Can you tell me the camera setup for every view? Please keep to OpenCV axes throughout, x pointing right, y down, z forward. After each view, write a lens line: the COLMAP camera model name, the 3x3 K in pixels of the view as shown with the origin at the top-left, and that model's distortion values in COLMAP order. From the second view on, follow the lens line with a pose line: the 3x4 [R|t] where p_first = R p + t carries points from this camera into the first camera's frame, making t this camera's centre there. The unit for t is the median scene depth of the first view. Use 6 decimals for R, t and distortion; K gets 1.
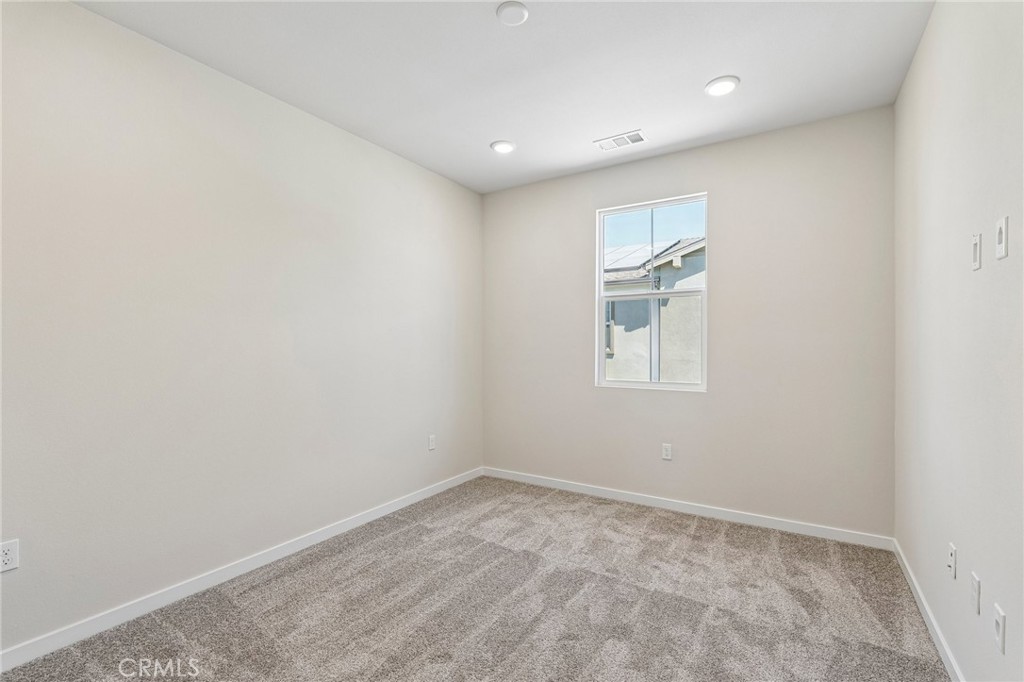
lens RADIAL K [[450.6, 0, 516.2], [0, 450.6, 346.9], [0, 0, 1]] dist [-0.002168, 0.001173]
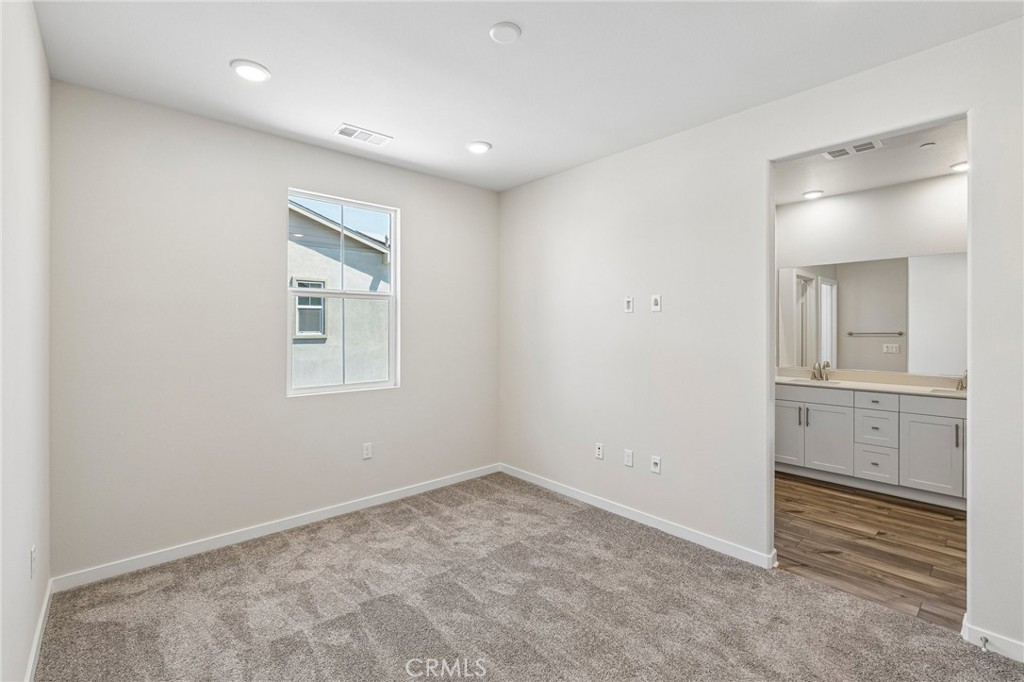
lens RADIAL K [[450.6, 0, 511.1], [0, 450.6, 331.3], [0, 0, 1]] dist [-0.002168, 0.001173]
pose [[0.288203, -0.001960, 0.957567, -0.618841], [0.006241, 0.999981, 0.000169, -0.041014], [-0.957549, 0.005927, 0.288209, 0.444490]]
